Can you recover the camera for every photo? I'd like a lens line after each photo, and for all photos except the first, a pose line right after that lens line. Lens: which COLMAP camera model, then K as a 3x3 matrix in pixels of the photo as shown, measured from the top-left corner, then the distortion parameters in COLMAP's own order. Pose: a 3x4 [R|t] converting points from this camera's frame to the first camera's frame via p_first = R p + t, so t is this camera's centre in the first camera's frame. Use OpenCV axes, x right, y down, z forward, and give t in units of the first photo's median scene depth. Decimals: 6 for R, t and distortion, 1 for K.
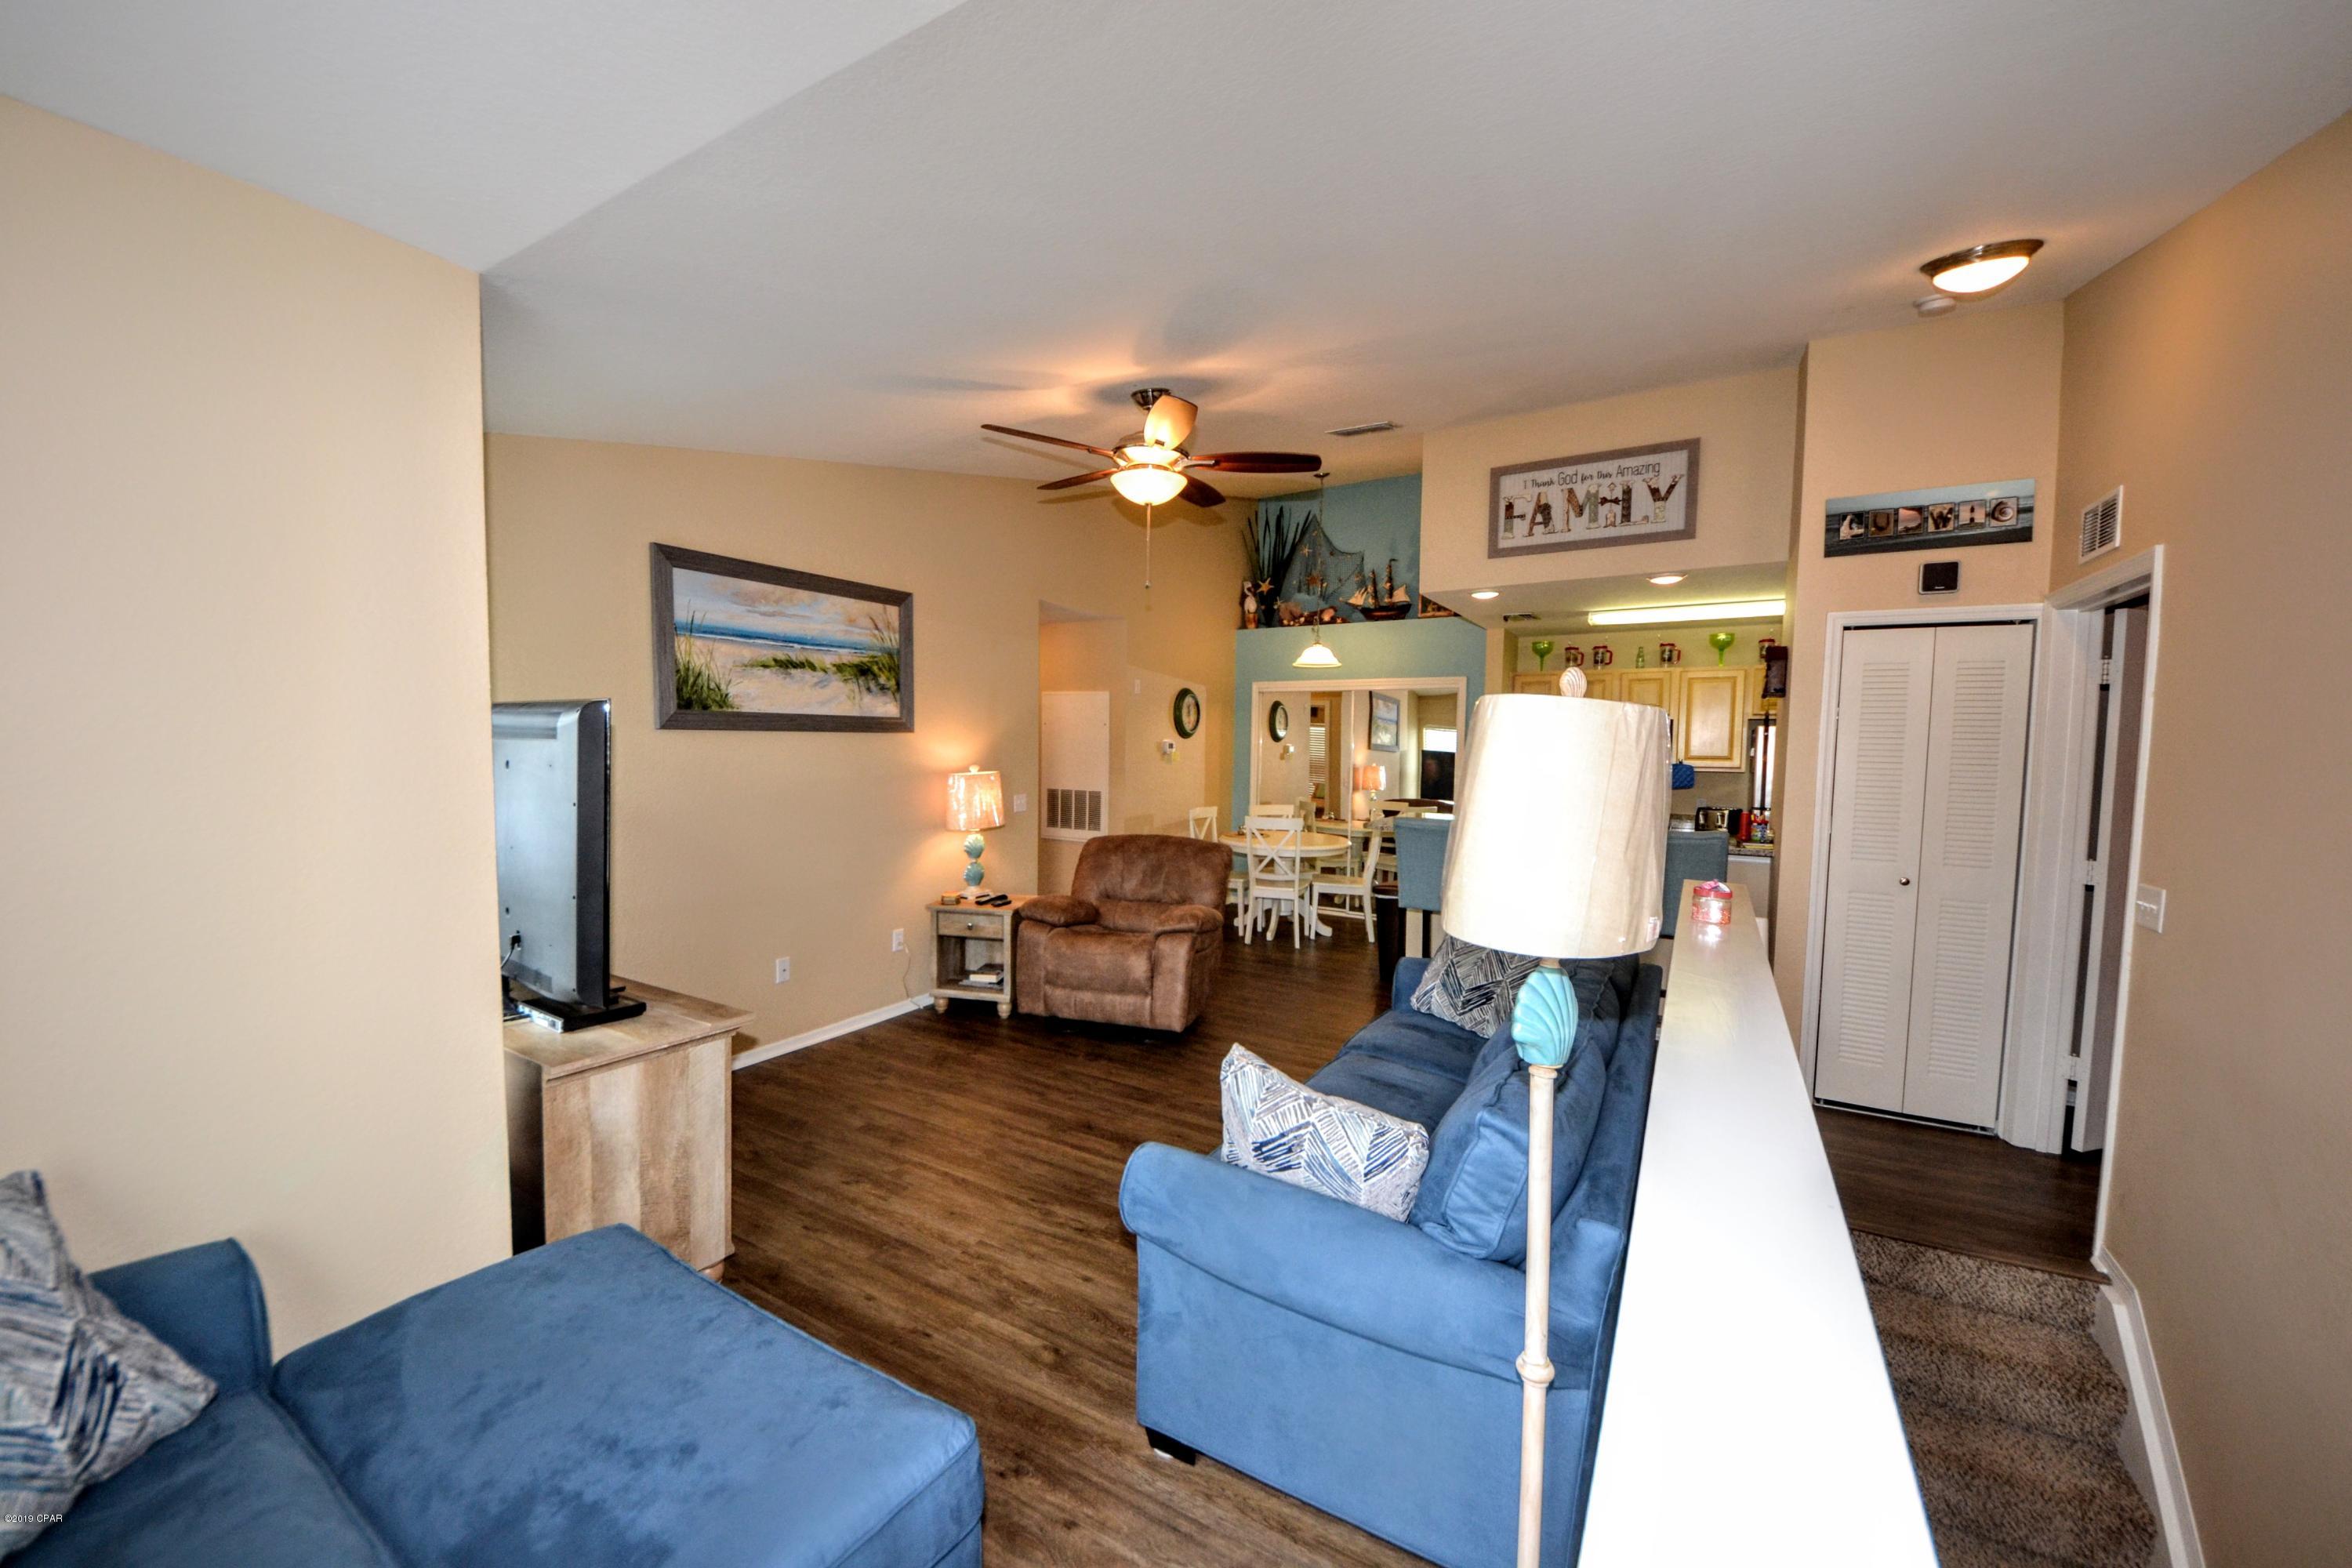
lens RADIAL K [[882.6, 0, 1167.7], [0, 882.6, 792.8], [0, 0, 1]] dist [0.053969, -0.041123]
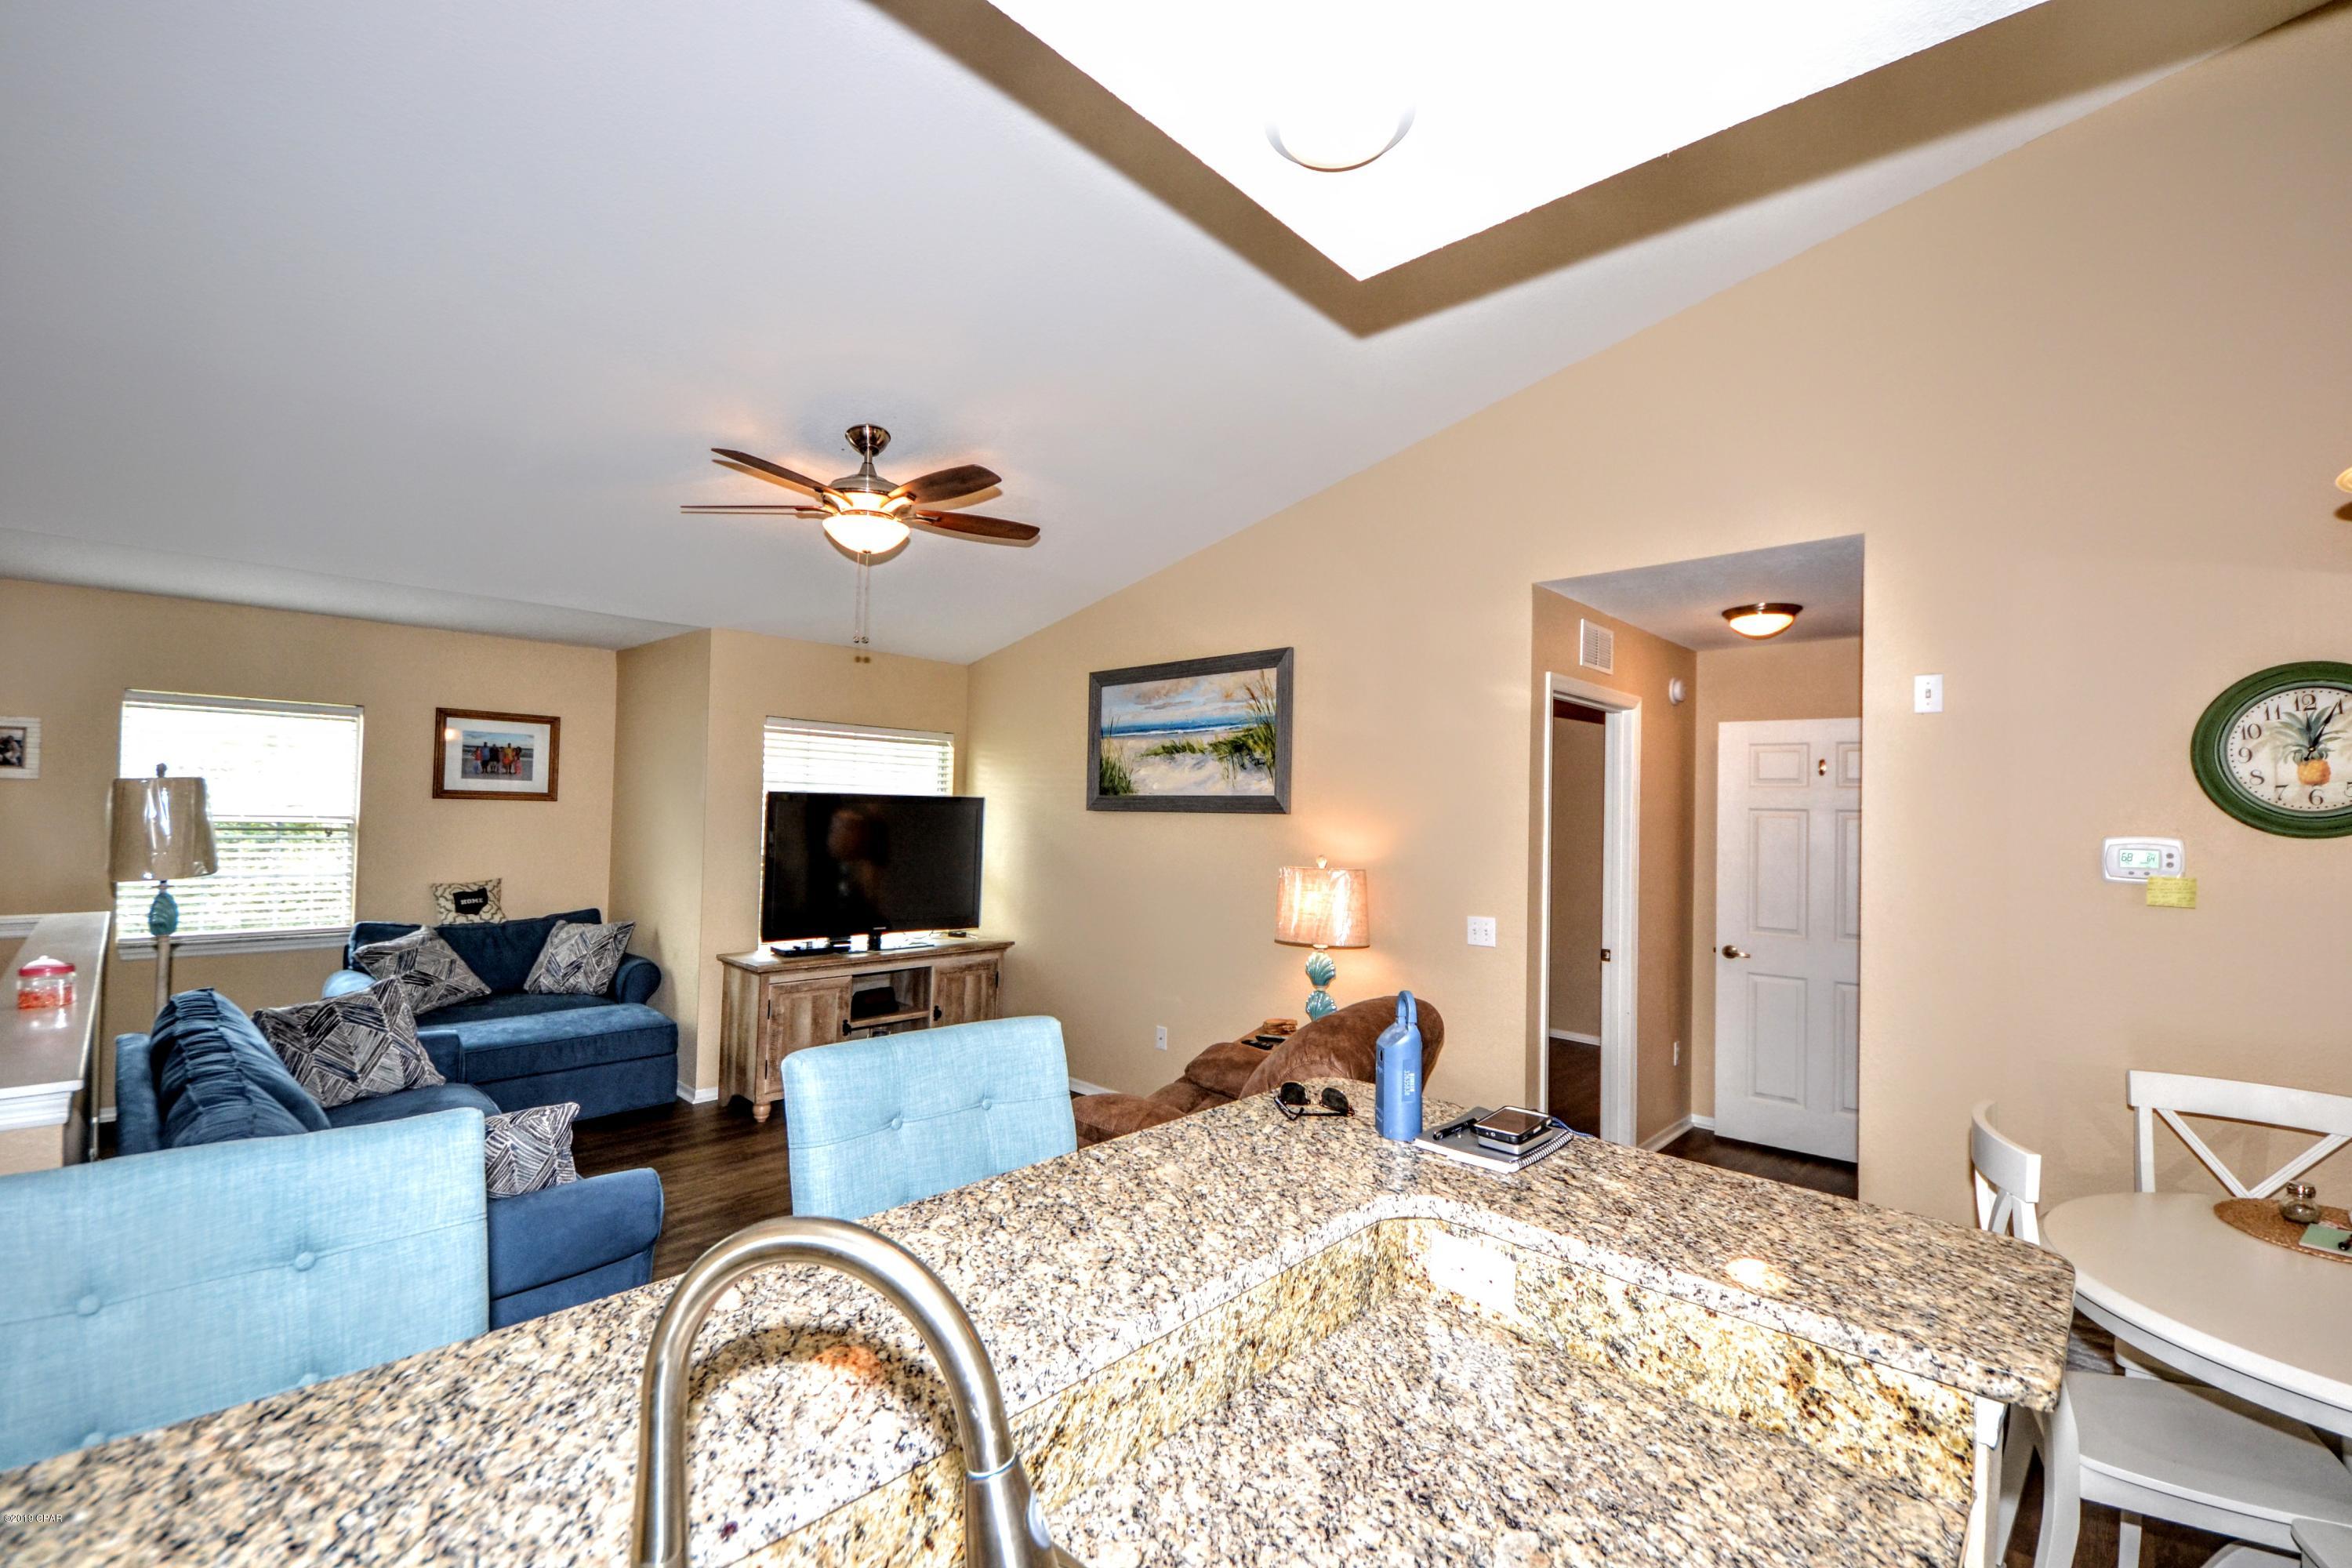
lens RADIAL K [[994.9, 0, 1169.7], [0, 994.9, 787.1], [0, 0, 1]] dist [0.042529, -0.040209]
pose [[-0.225219, -0.043225, -0.973349, 0.749309], [-0.082848, 0.996247, -0.025072, -0.070400], [0.970779, 0.074994, -0.227955, 1.295263]]
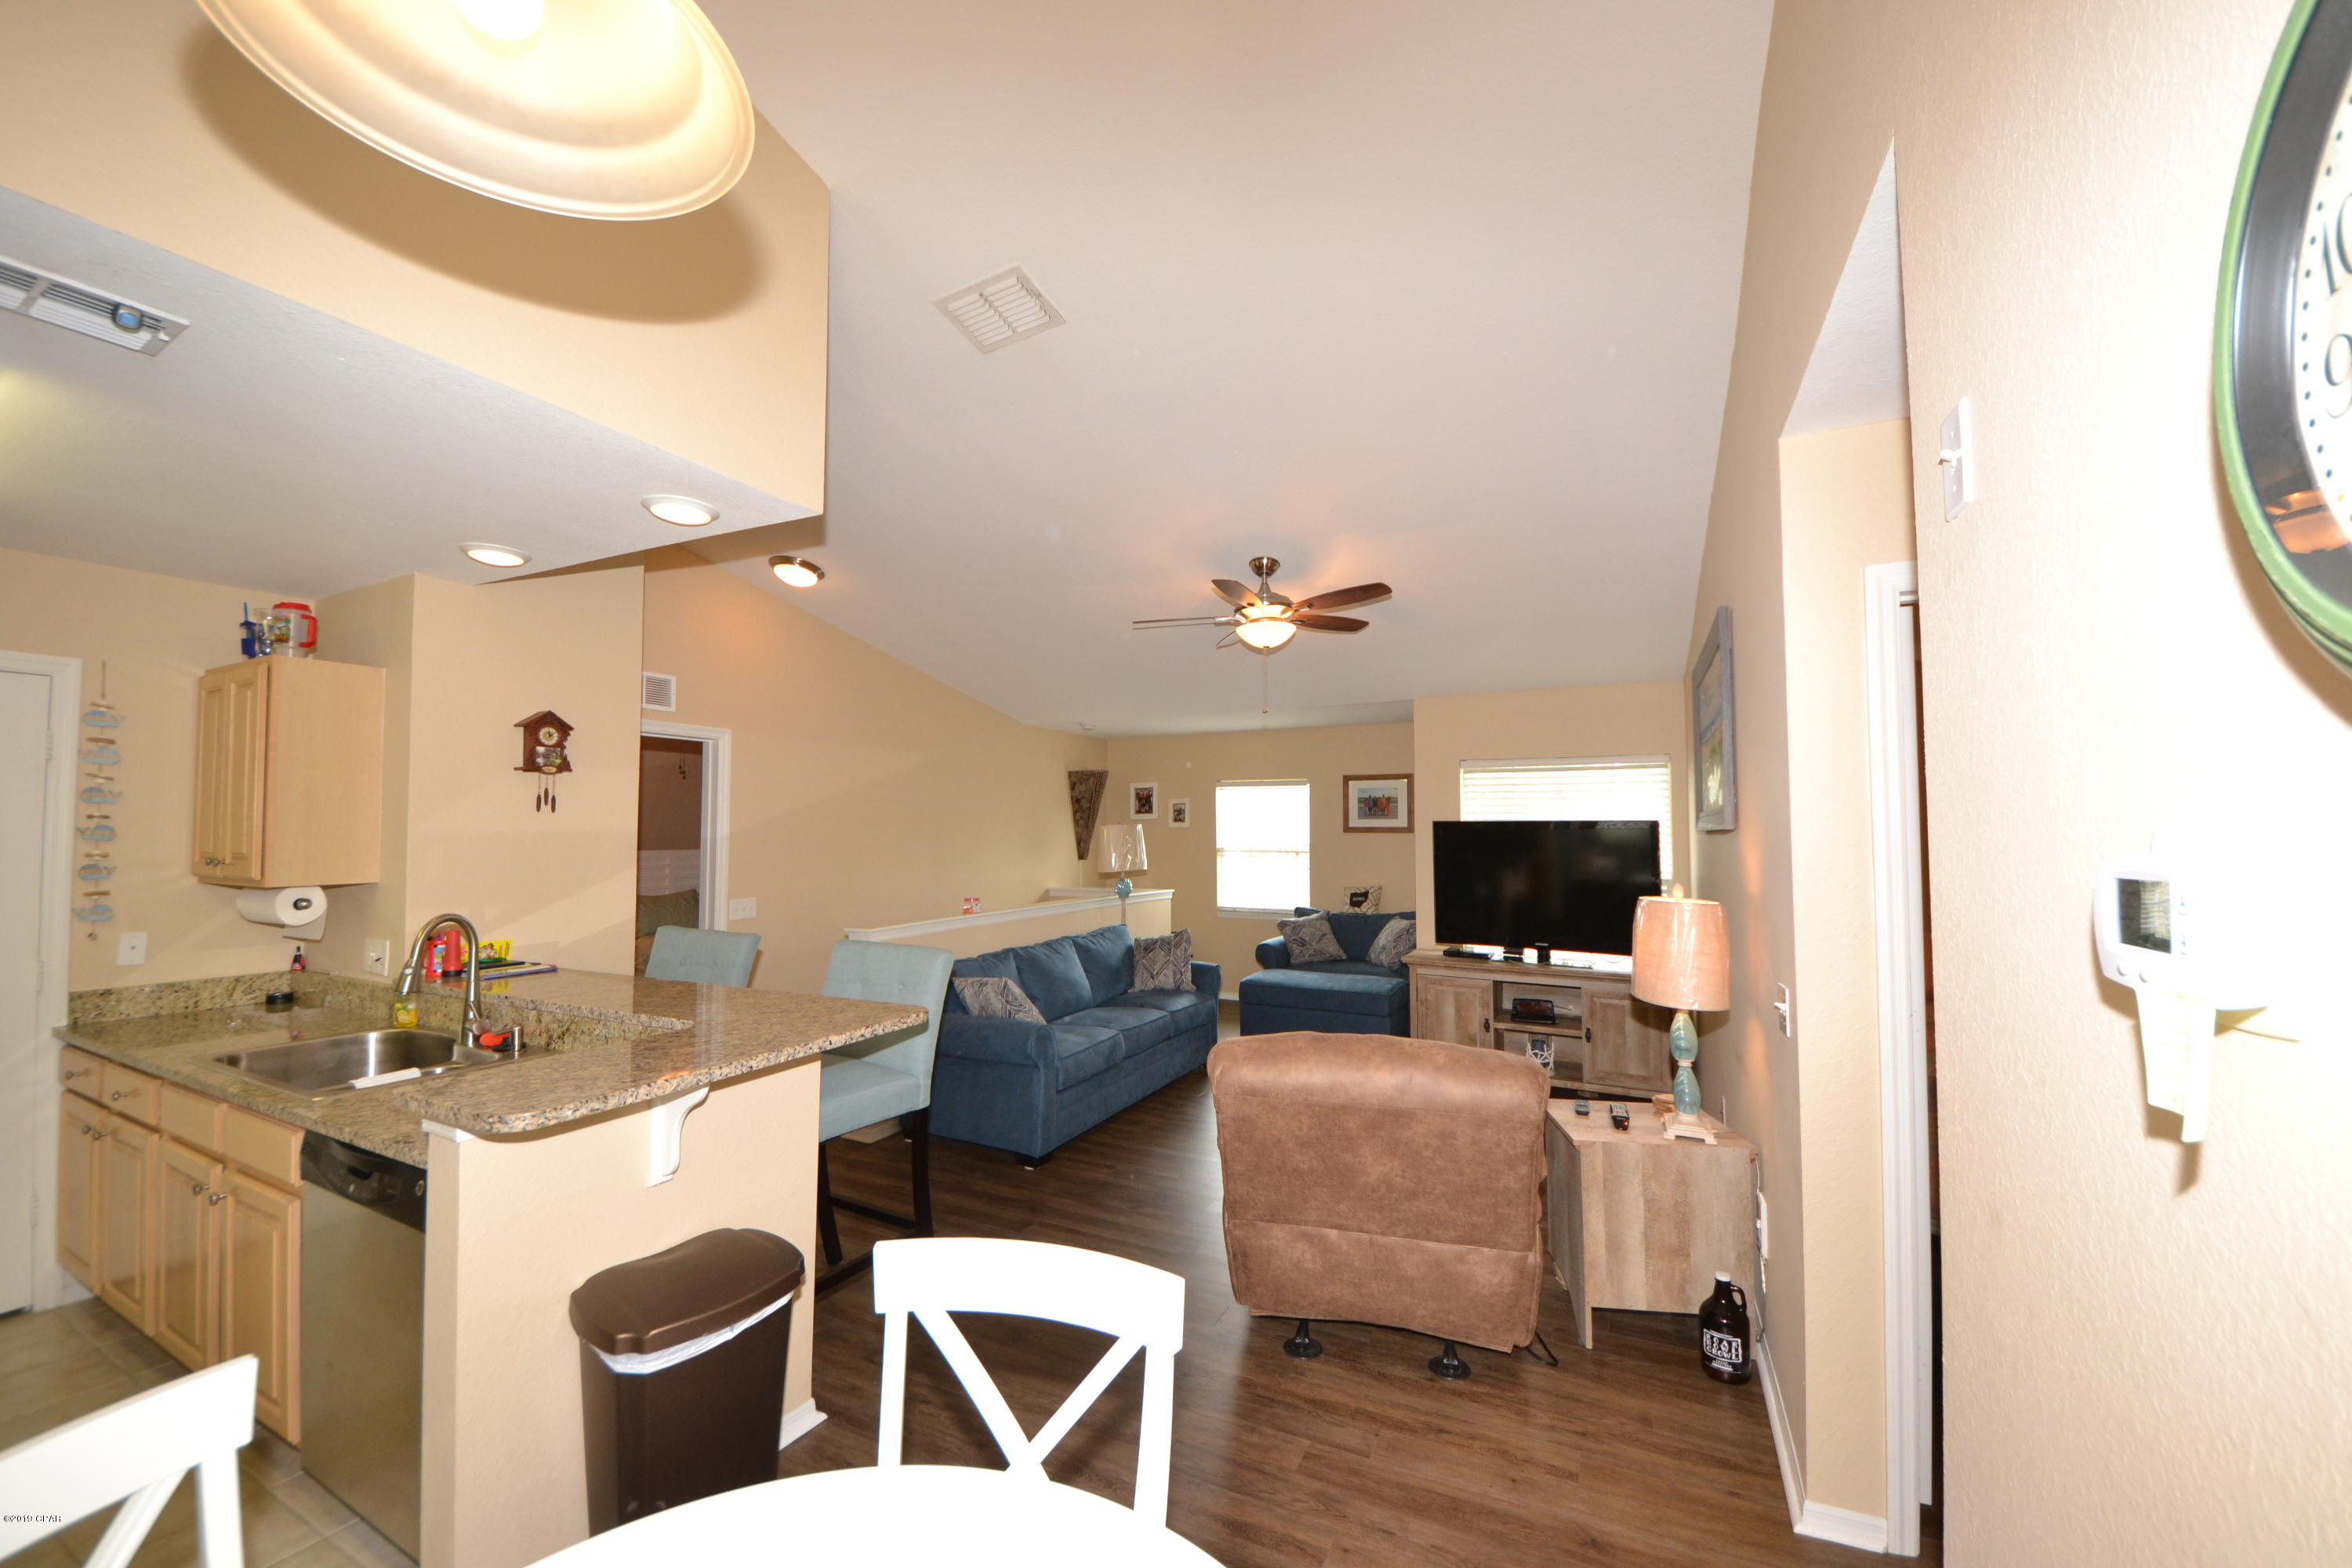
lens RADIAL K [[882.6, 0, 1167.7], [0, 882.6, 792.8], [0, 0, 1]] dist [0.053969, -0.041123]
pose [[-0.997986, -0.017803, -0.060890, 0.159520], [-0.018724, 0.999718, 0.014594, -0.111649], [0.060613, 0.015705, -0.998038, 1.873555]]
